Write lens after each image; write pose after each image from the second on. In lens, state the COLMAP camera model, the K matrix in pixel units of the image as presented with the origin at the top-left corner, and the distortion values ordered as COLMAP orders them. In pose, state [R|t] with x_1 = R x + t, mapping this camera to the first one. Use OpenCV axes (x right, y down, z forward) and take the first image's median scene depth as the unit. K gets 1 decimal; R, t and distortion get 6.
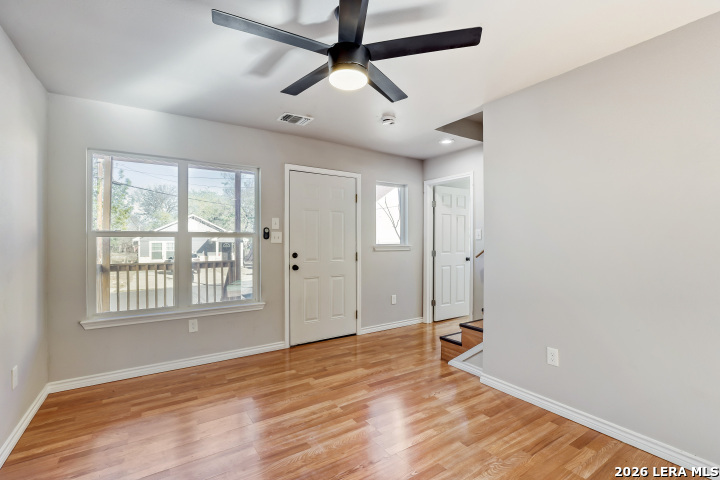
lens RADIAL K [[328.2, 0, 358.6], [0, 328.2, 240.3], [0, 0, 1]] dist [-0.022625, 0.001504]
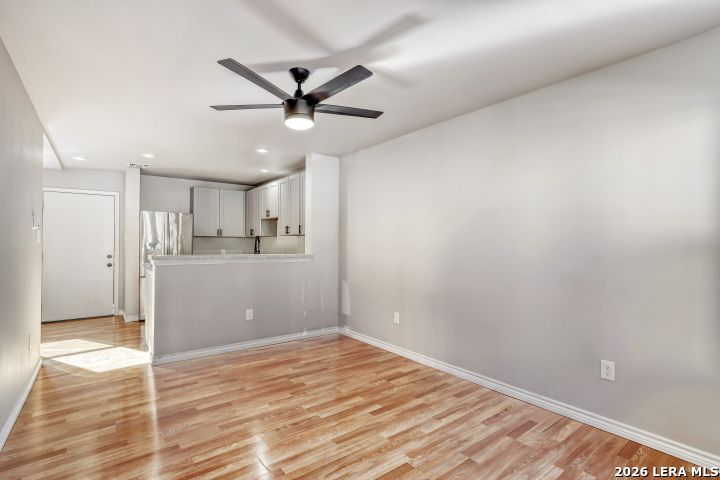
lens RADIAL K [[345.2, 0, 362.7], [0, 345.2, 240.6], [0, 0, 1]] dist [-0.002055, -0.000117]
pose [[-0.996795, -0.003288, -0.079926, -0.149313], [-0.002386, 0.999932, -0.011377, 0.003219], [0.079958, -0.011150, -0.996736, 2.033604]]
